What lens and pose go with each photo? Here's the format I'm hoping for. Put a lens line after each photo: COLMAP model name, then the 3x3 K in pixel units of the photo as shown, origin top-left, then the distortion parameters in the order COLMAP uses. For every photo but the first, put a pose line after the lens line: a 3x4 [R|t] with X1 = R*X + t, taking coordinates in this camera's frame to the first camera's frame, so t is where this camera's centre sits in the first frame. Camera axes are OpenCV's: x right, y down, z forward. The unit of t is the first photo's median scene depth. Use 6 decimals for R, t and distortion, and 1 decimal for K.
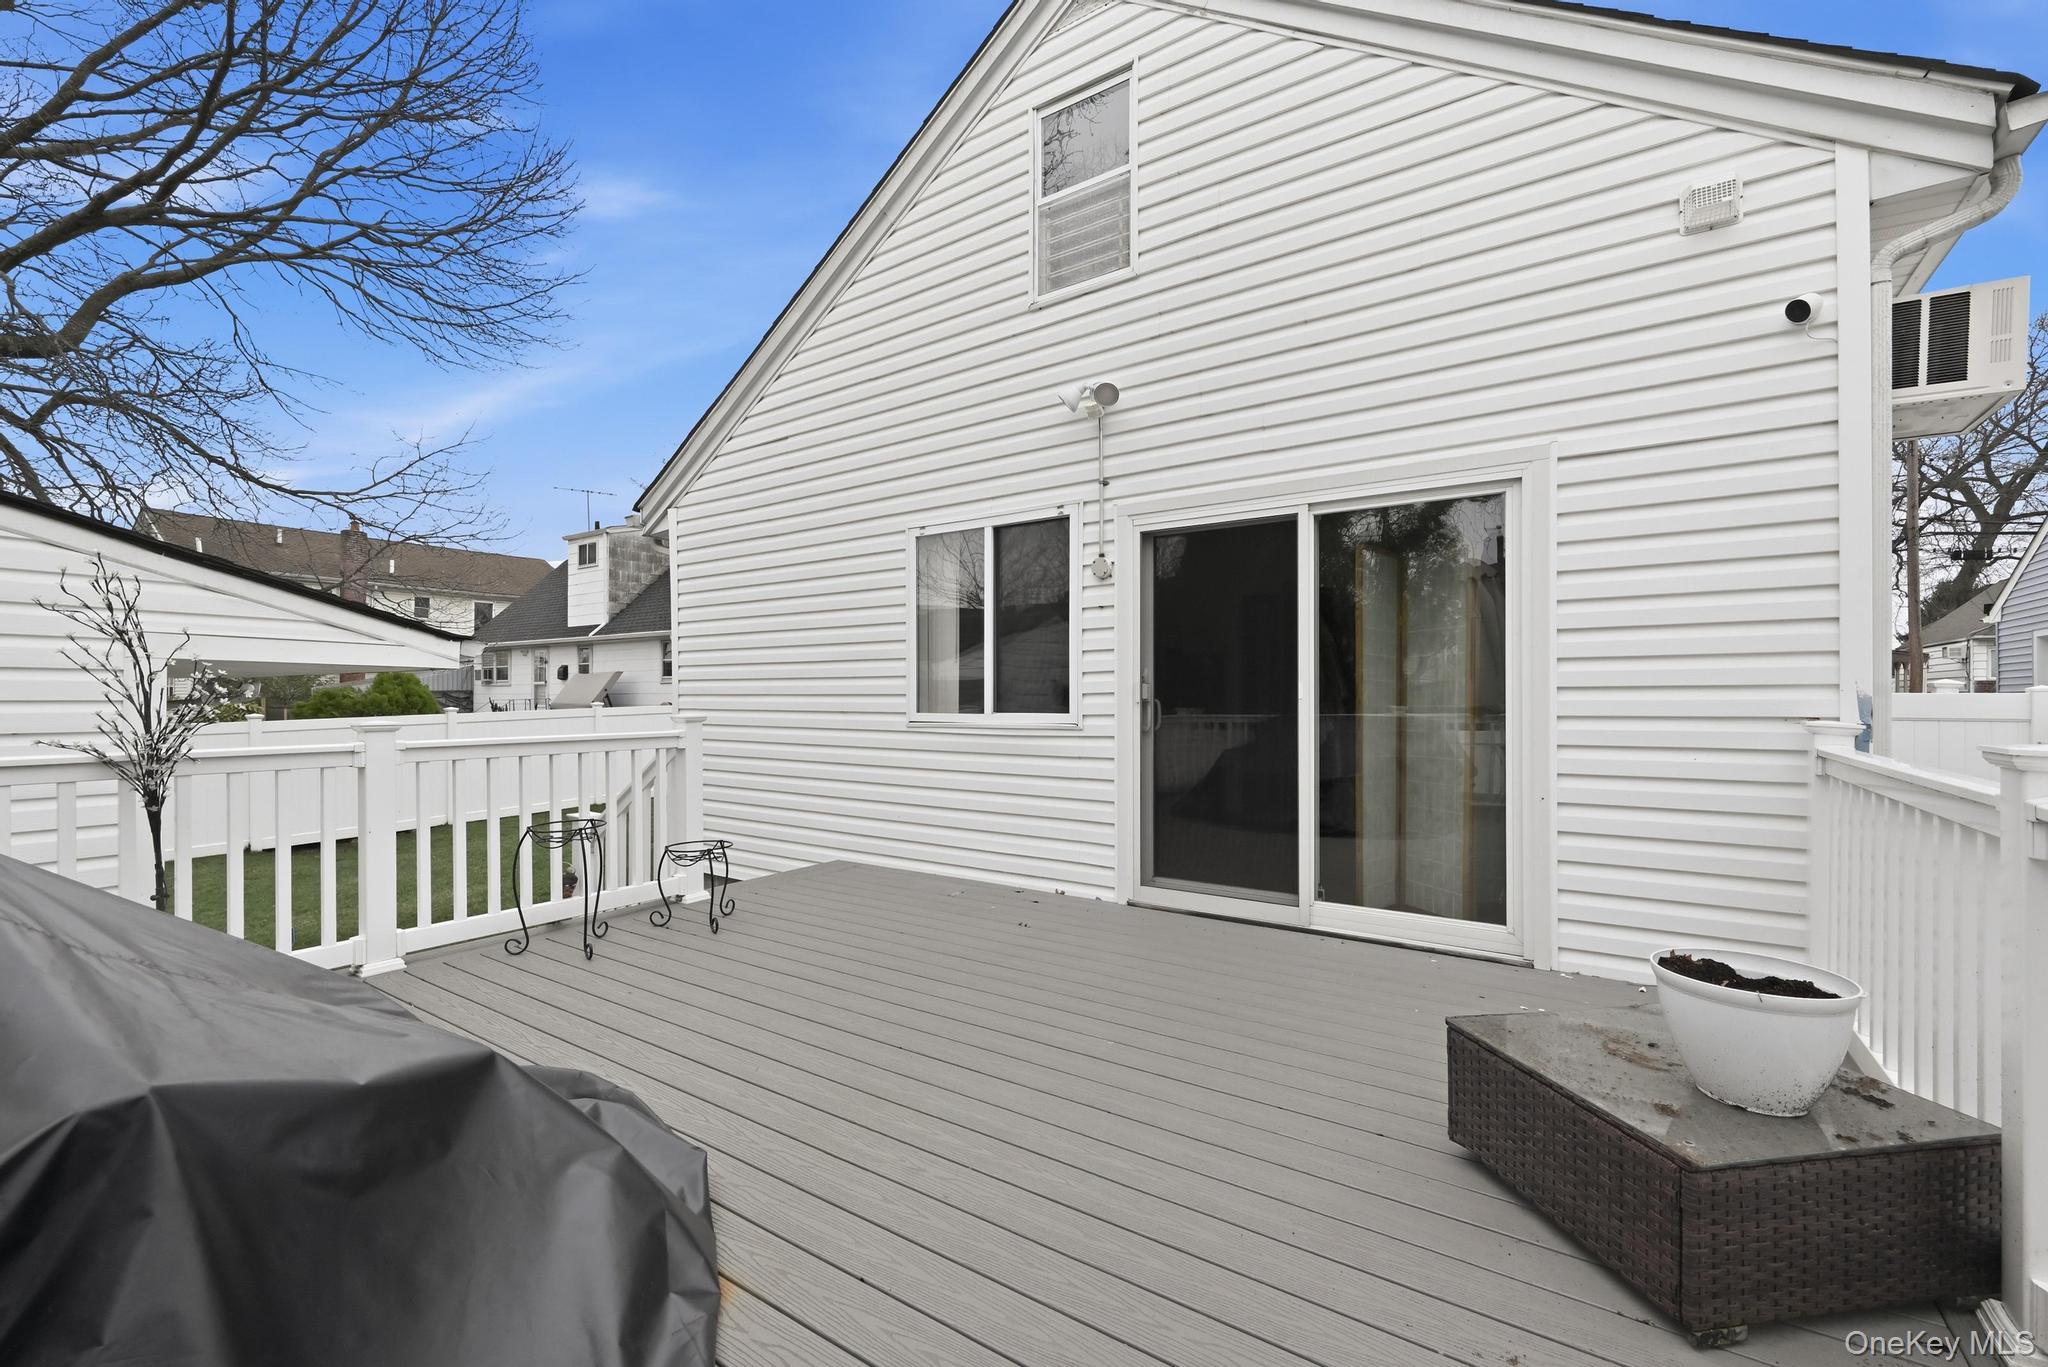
lens RADIAL K [[870.4, 0, 1026.5], [0, 870.4, 692.9], [0, 0, 1]] dist [0.003128, 0.000108]
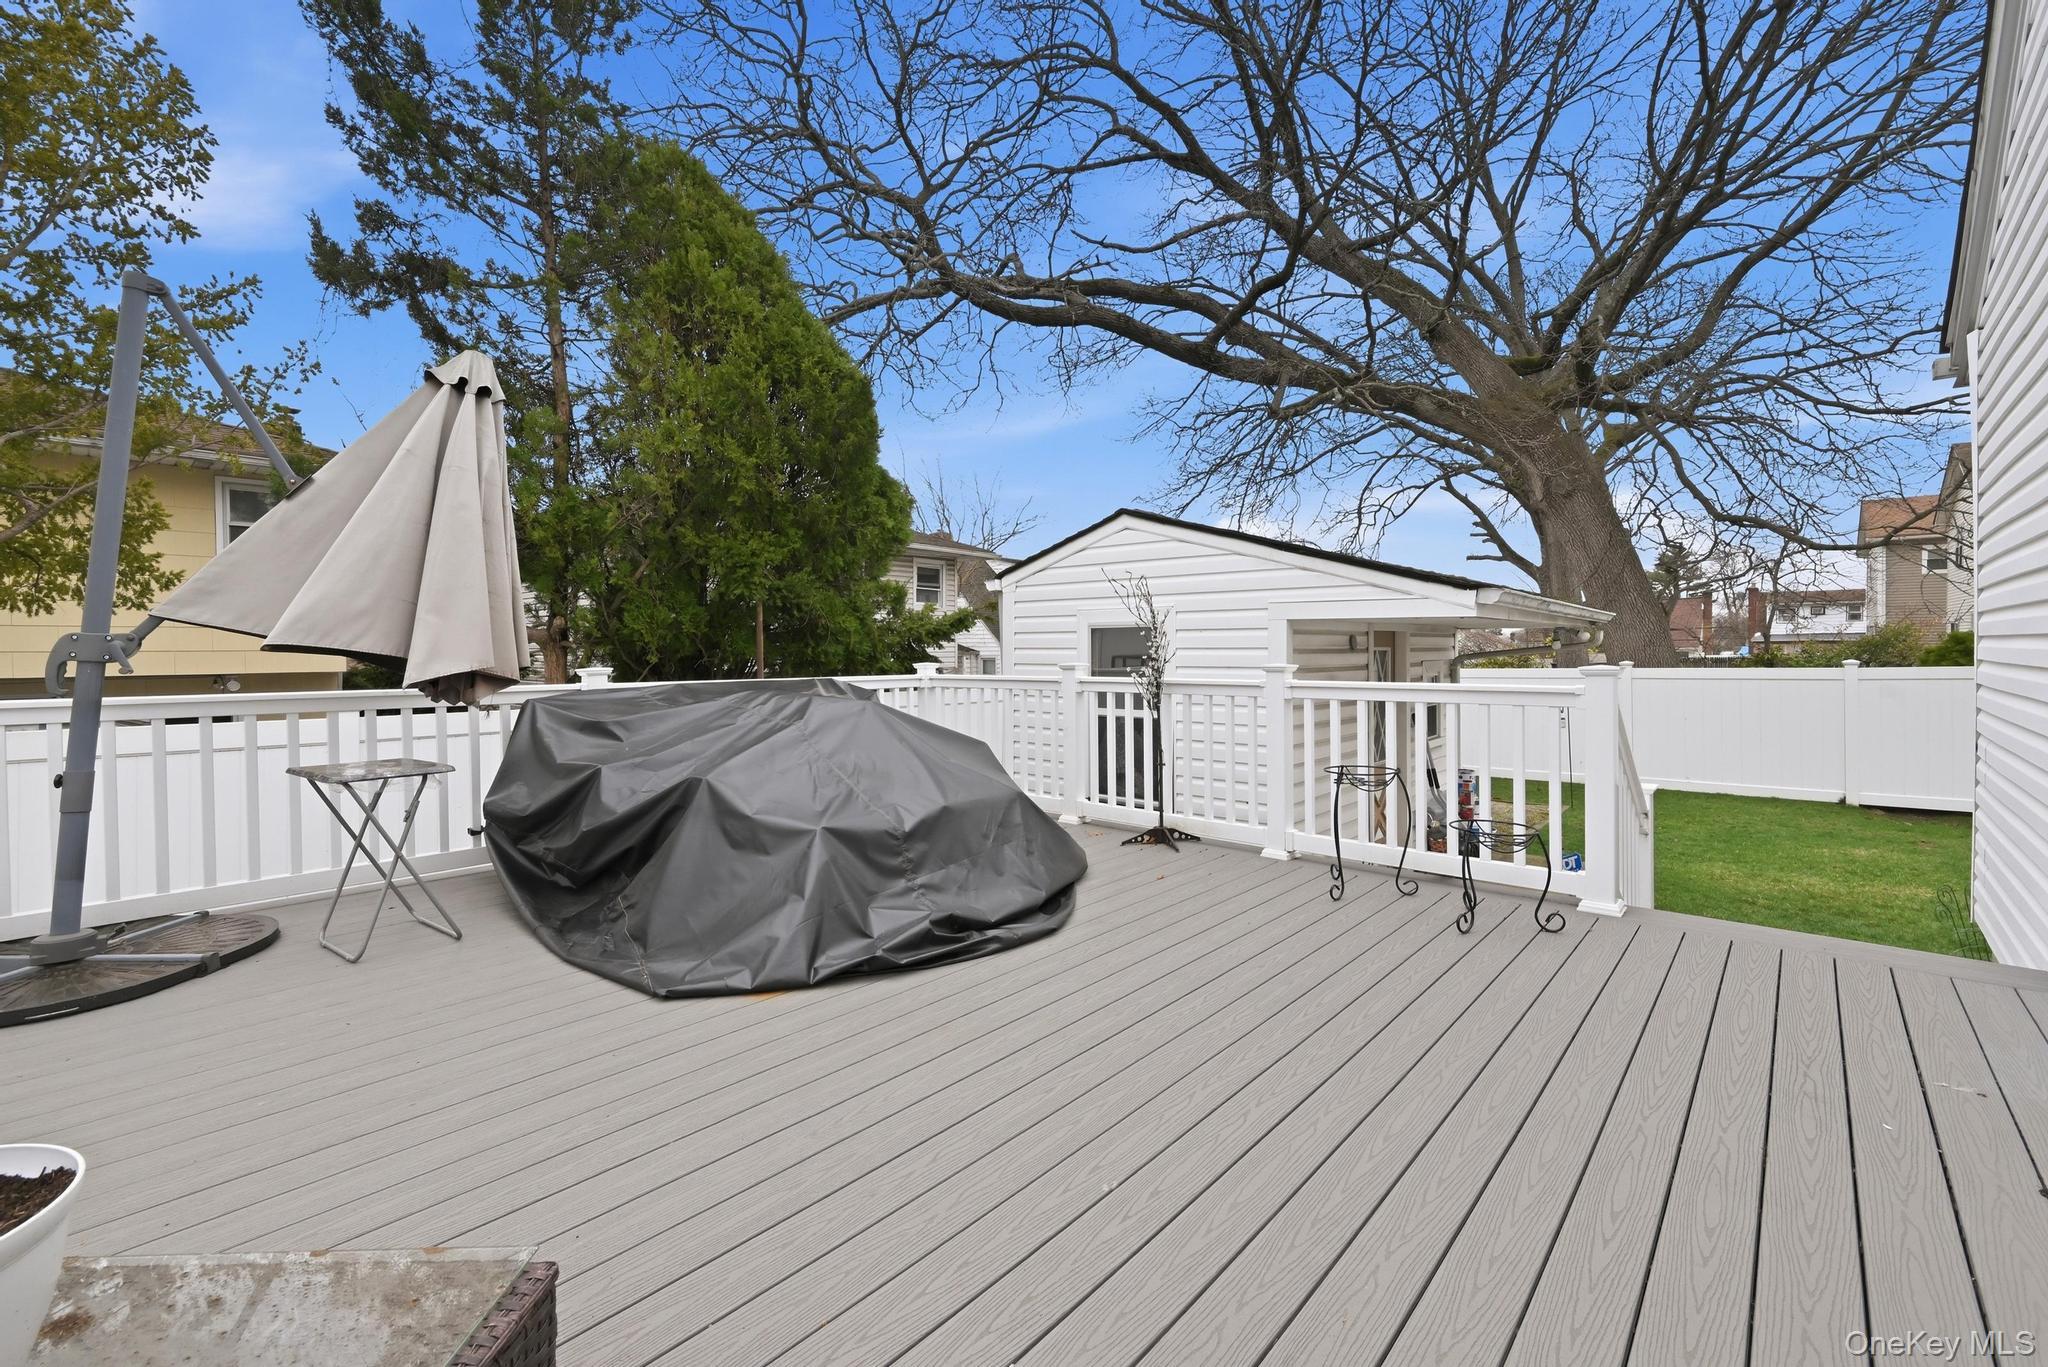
lens RADIAL K [[870.4, 0, 1028.4], [0, 870.4, 668.2], [0, 0, 1]] dist [0.003128, 0.000108]
pose [[-0.129657, 0.025698, -0.991226, 0.600697], [0.009146, 0.999653, 0.024720, 0.004399], [0.991517, -0.005860, -0.129847, 0.839248]]
